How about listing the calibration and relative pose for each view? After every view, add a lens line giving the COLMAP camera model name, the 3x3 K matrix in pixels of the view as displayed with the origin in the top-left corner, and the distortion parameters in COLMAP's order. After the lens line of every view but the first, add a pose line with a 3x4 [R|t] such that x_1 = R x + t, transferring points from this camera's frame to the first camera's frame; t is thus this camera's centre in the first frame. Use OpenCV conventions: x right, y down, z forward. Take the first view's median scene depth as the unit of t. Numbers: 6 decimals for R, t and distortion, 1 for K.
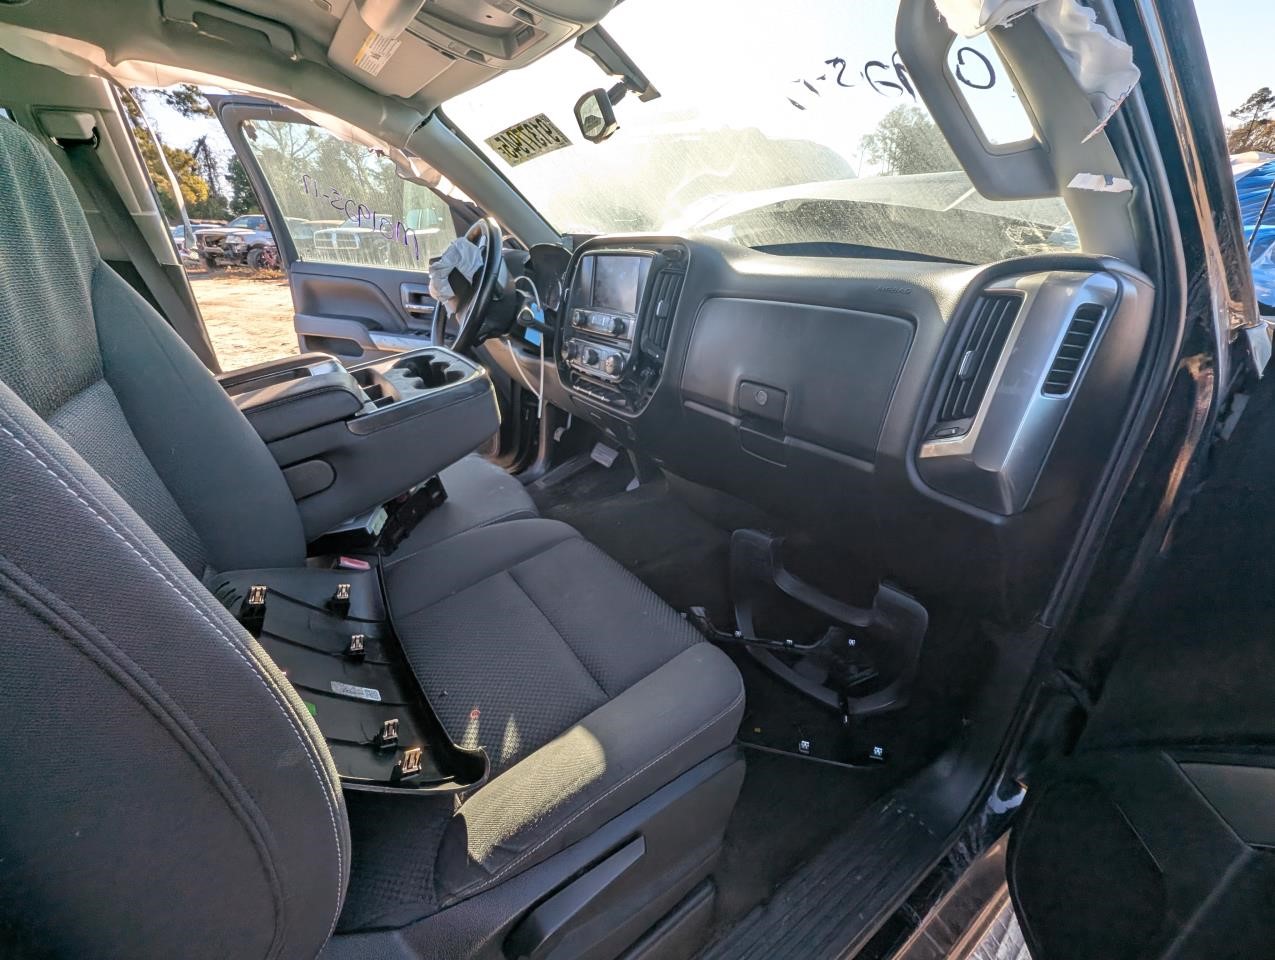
lens RADIAL K [[512.6, 0, 636.3], [0, 512.6, 478.7], [0, 0, 1]] dist [-0.004291, -0.000151]
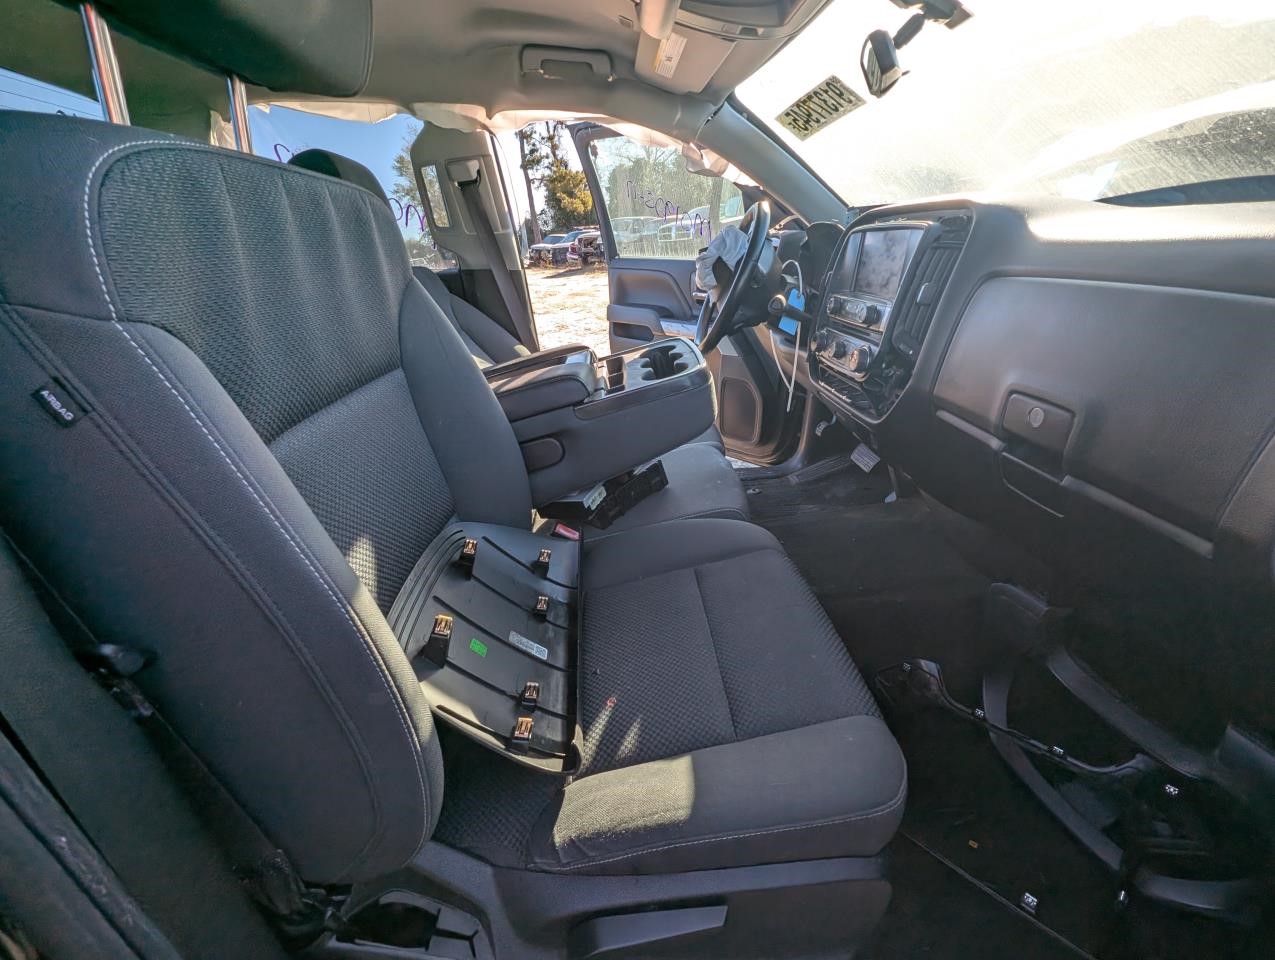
lens RADIAL K [[512.6, 0, 637.3], [0, 512.6, 479.7], [0, 0, 1]] dist [-0.004291, -0.000151]
pose [[0.851030, 0.145471, -0.504566, 0.107068], [-0.128691, 0.989338, 0.068179, -0.035967], [0.509104, 0.006911, 0.860677, 0.074552]]
